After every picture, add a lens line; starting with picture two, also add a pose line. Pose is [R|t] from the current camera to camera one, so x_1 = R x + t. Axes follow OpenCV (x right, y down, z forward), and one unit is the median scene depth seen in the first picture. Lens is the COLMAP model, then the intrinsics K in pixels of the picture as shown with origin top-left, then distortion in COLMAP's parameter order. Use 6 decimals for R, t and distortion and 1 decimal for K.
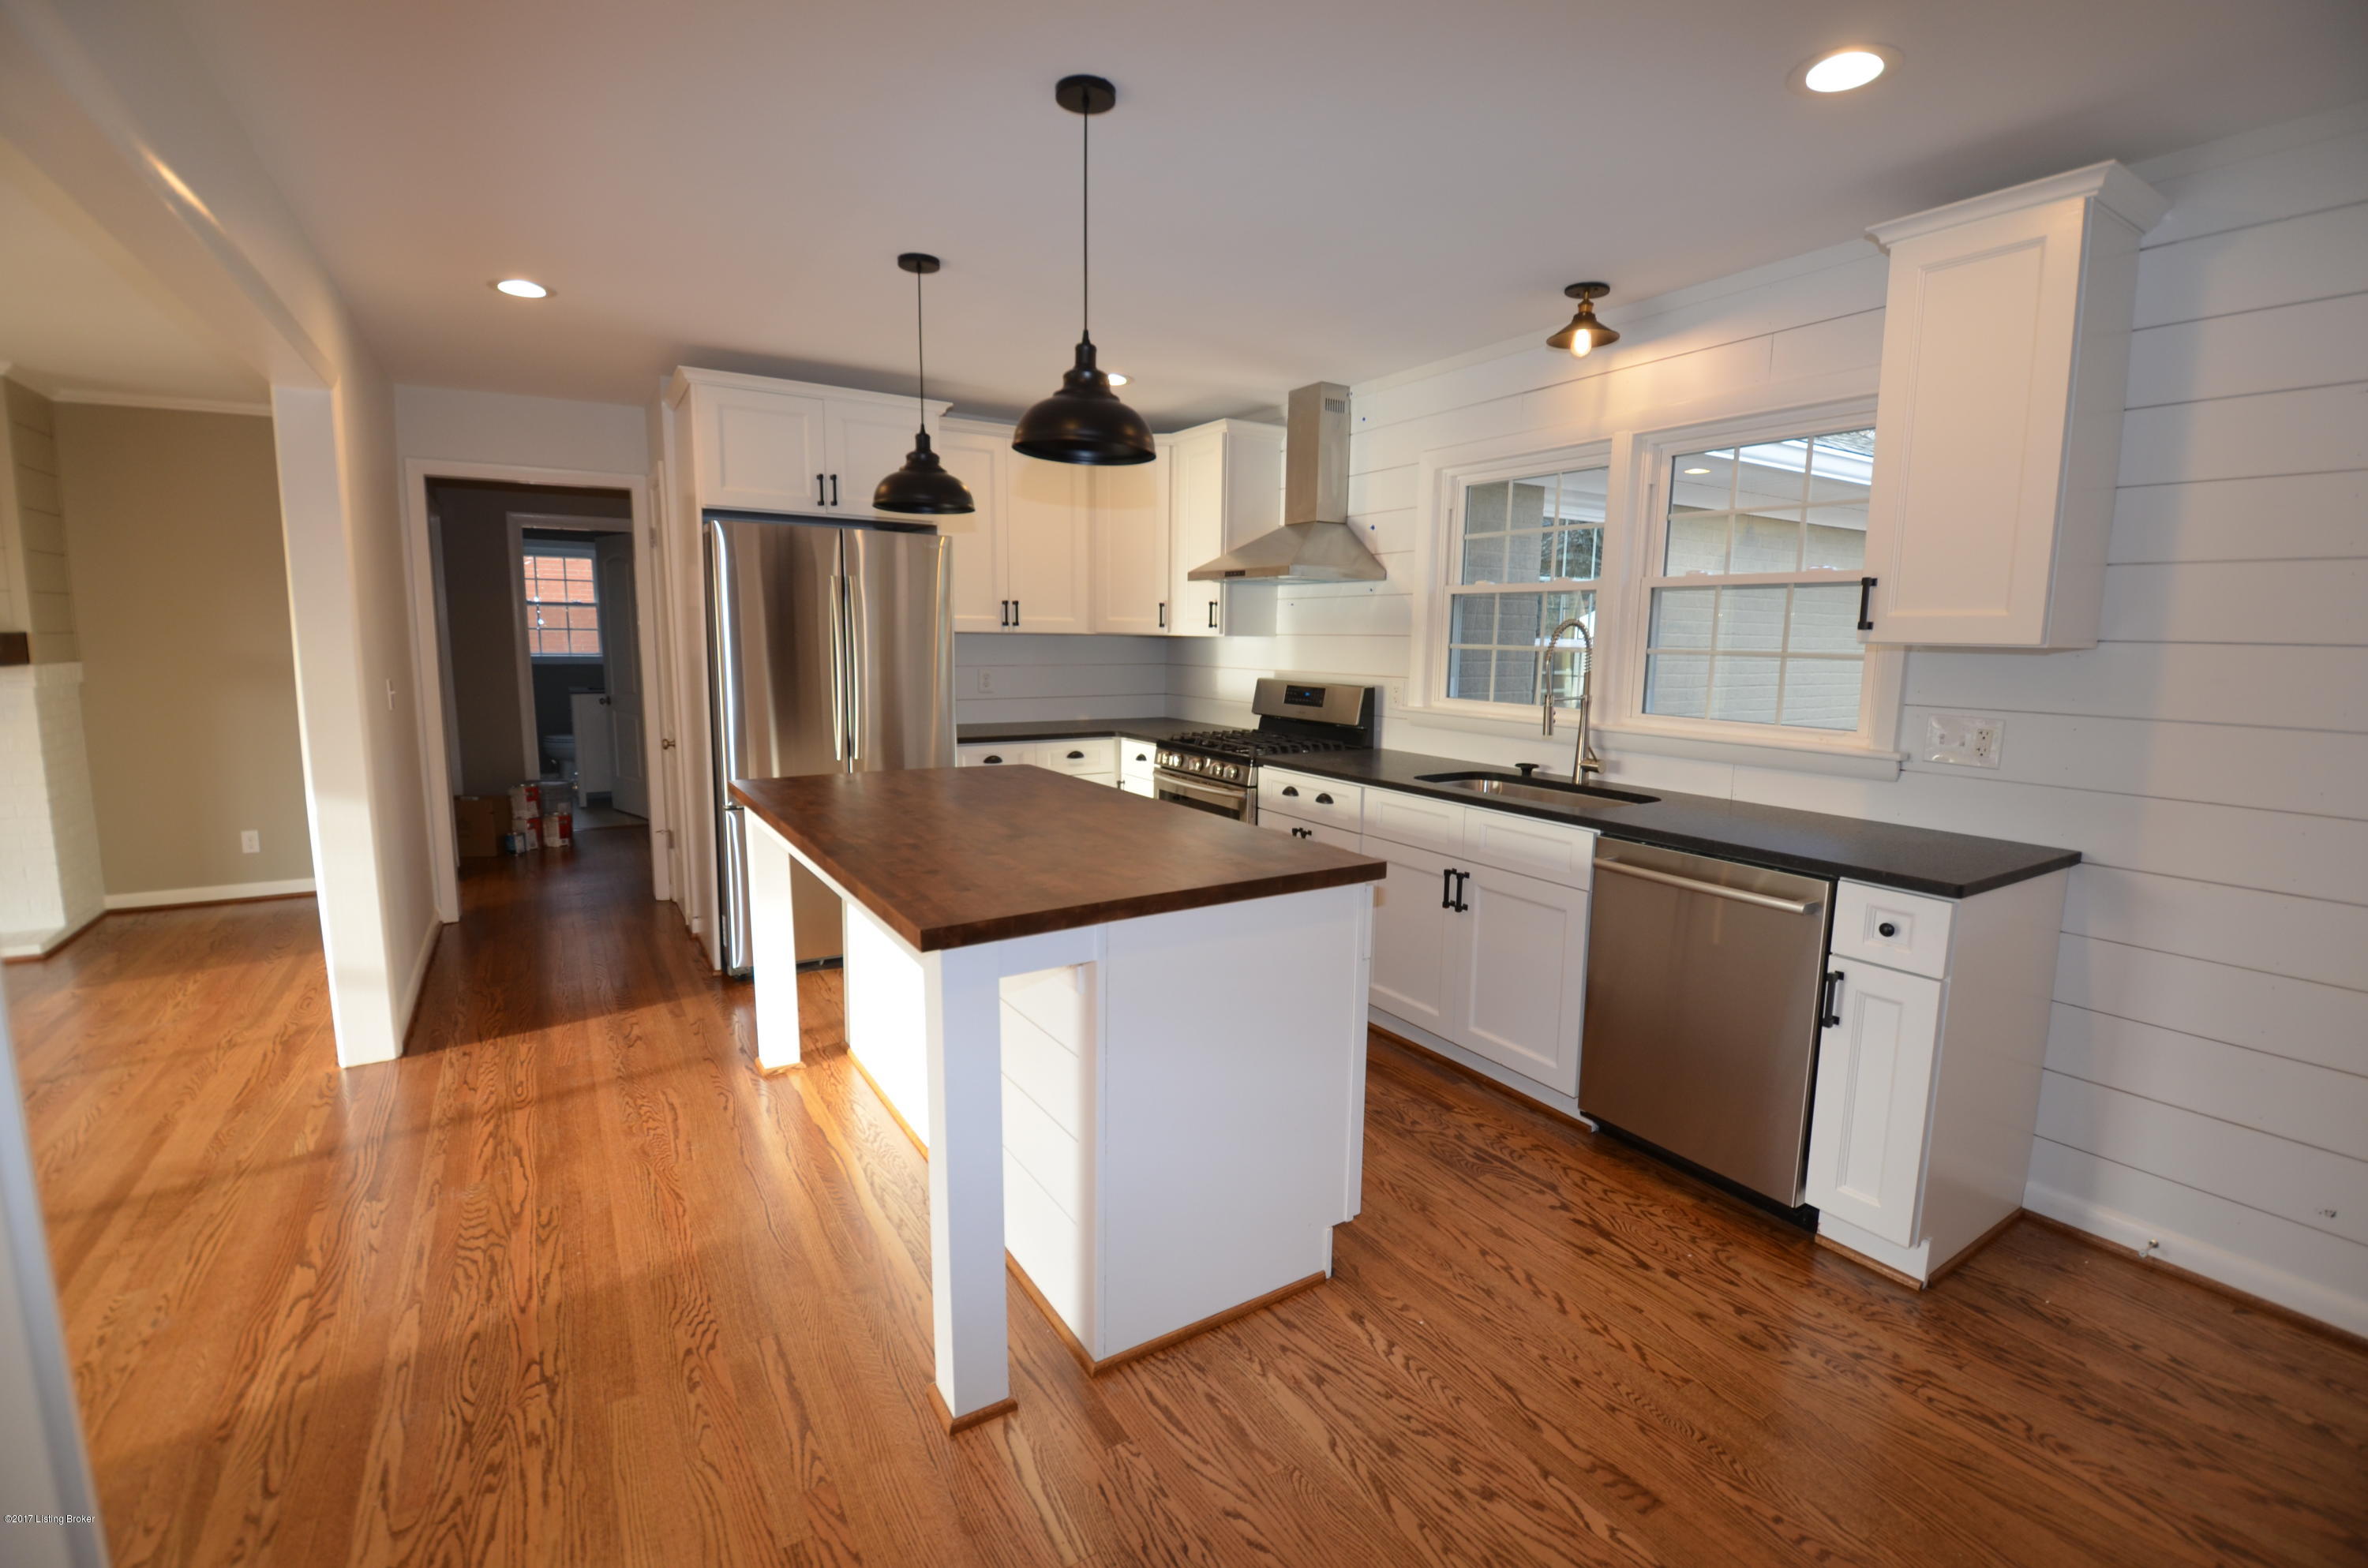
lens RADIAL K [[1043.1, 0, 1188.7], [0, 1043.1, 780.9], [0, 0, 1]] dist [-0.002590, -0.000348]
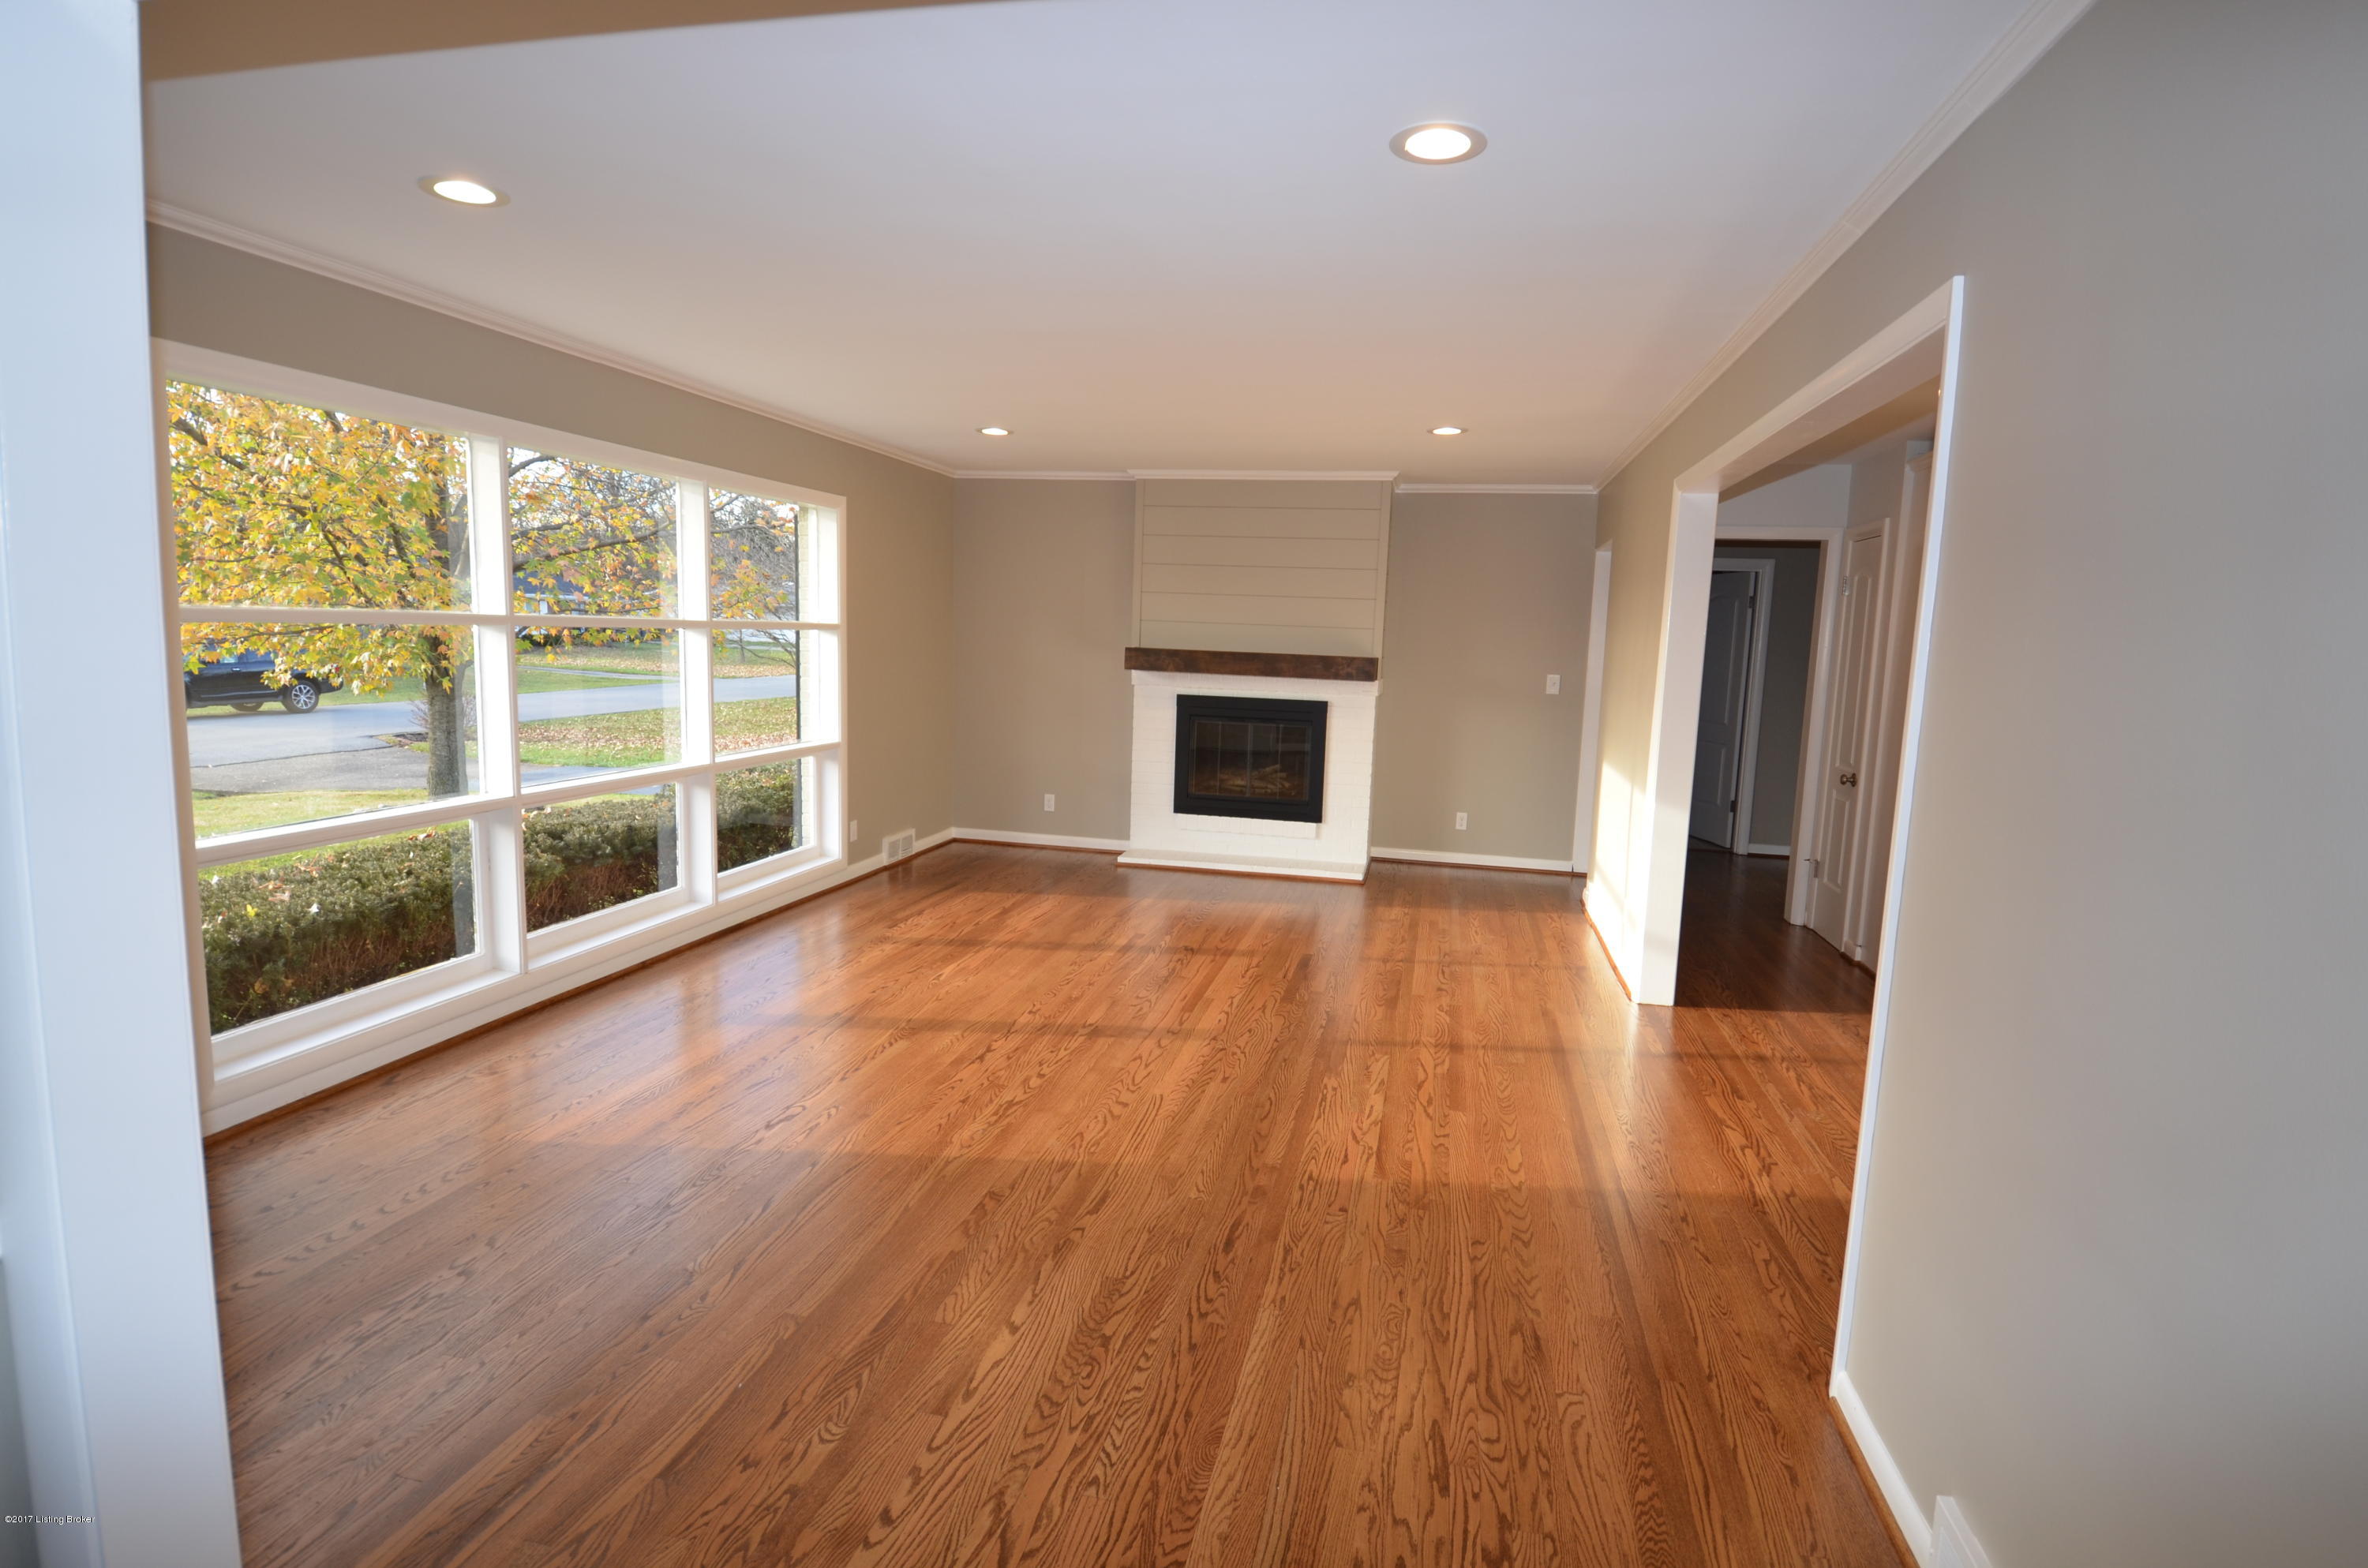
lens RADIAL K [[1172.7, 0, 1197.0], [0, 1172.7, 786.7], [0, 0, 1]] dist [0.000176, -0.000068]
pose [[0.714980, 0.104403, -0.691306, -0.205506], [-0.126118, 0.991826, 0.019351, 0.045439], [0.687676, 0.073351, 0.722303, -0.432484]]
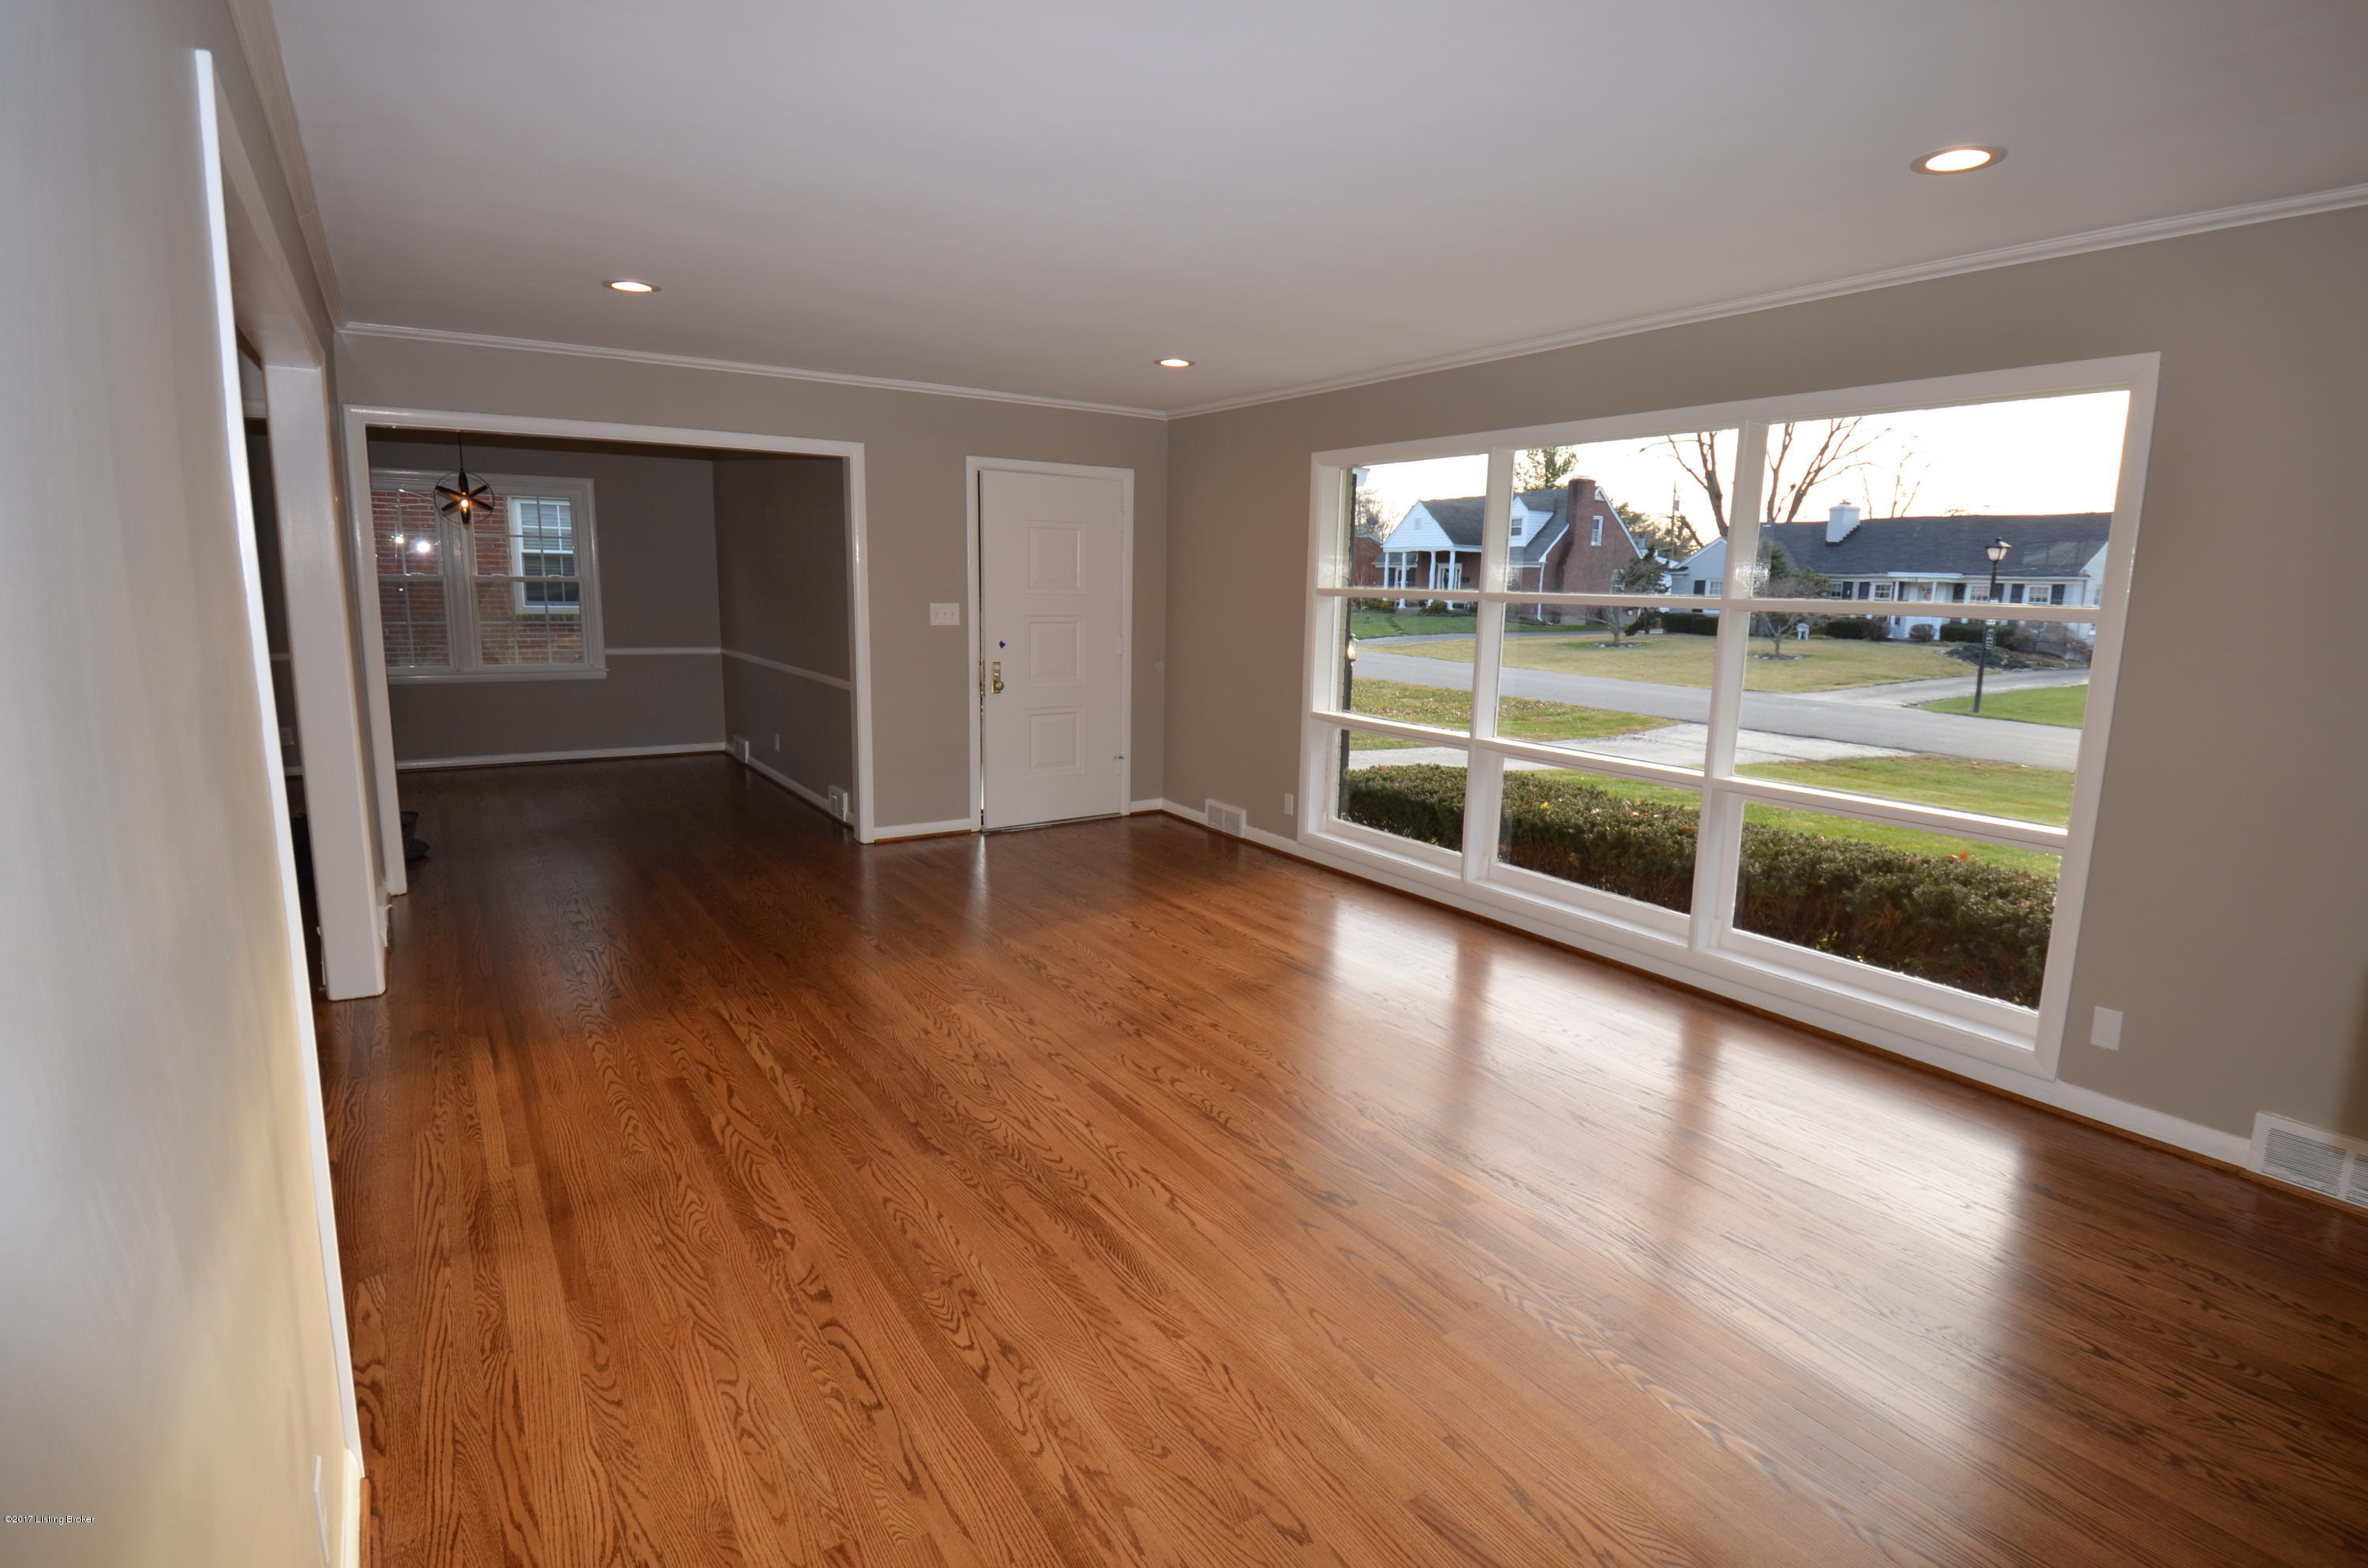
lens RADIAL K [[1172.7, 0, 1202.7], [0, 1172.7, 772.8], [0, 0, 1]] dist [0.000176, -0.000068]
pose [[-0.999109, -0.028310, -0.031295, -1.165246], [-0.036615, 0.950237, 0.309368, -0.244928], [0.020979, 0.310239, -0.950427, 1.421844]]
